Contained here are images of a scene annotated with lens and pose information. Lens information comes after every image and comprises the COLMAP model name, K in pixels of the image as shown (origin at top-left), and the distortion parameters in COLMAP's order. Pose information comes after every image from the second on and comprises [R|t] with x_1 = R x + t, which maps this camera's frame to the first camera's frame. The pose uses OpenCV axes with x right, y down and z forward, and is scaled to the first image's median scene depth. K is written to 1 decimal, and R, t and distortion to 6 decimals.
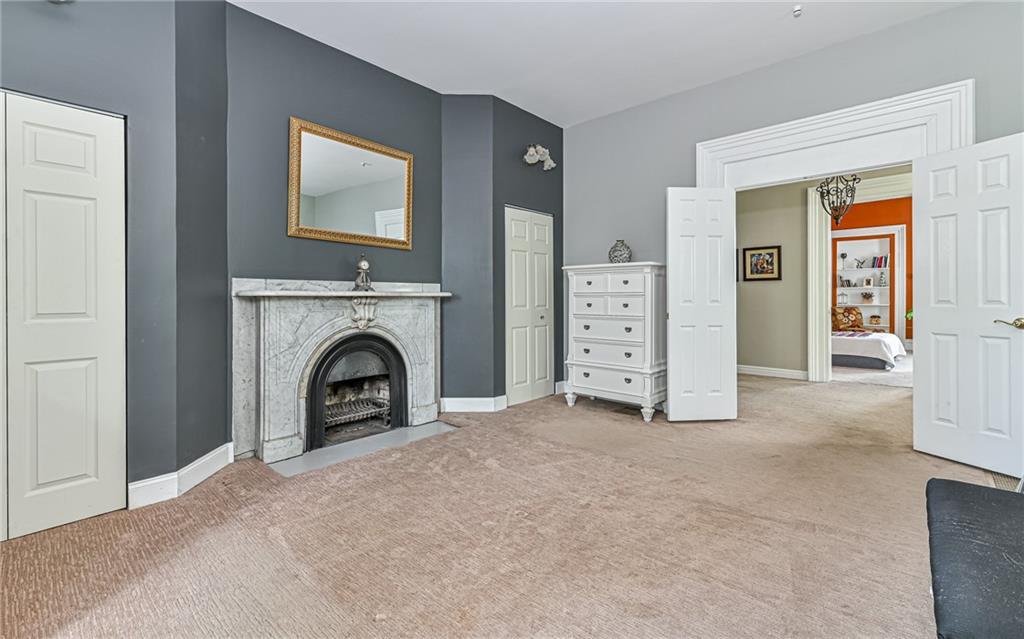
lens RADIAL K [[410.6, 0, 522.9], [0, 410.6, 299.5], [0, 0, 1]] dist [0.000409, -0.000194]
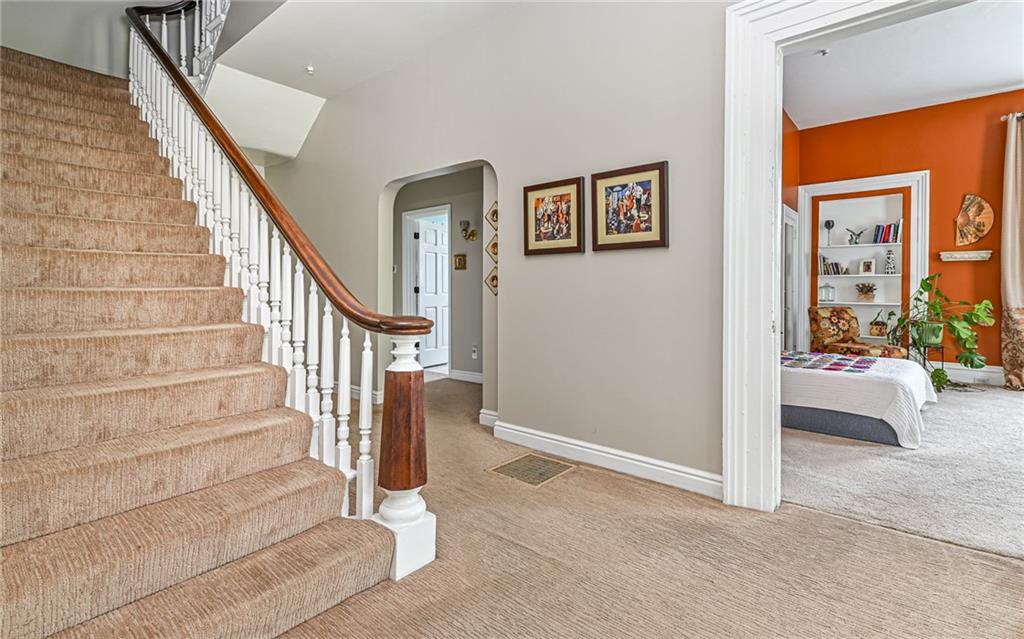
lens RADIAL K [[473.1, 0, 515.4], [0, 473.1, 295.3], [0, 0, 1]] dist [0.013099, 0.000124]
pose [[0.997793, 0.003659, 0.066301, 0.280370], [-0.003825, 0.999990, 0.002380, 0.000316], [-0.066291, -0.002629, 0.997797, 0.338224]]
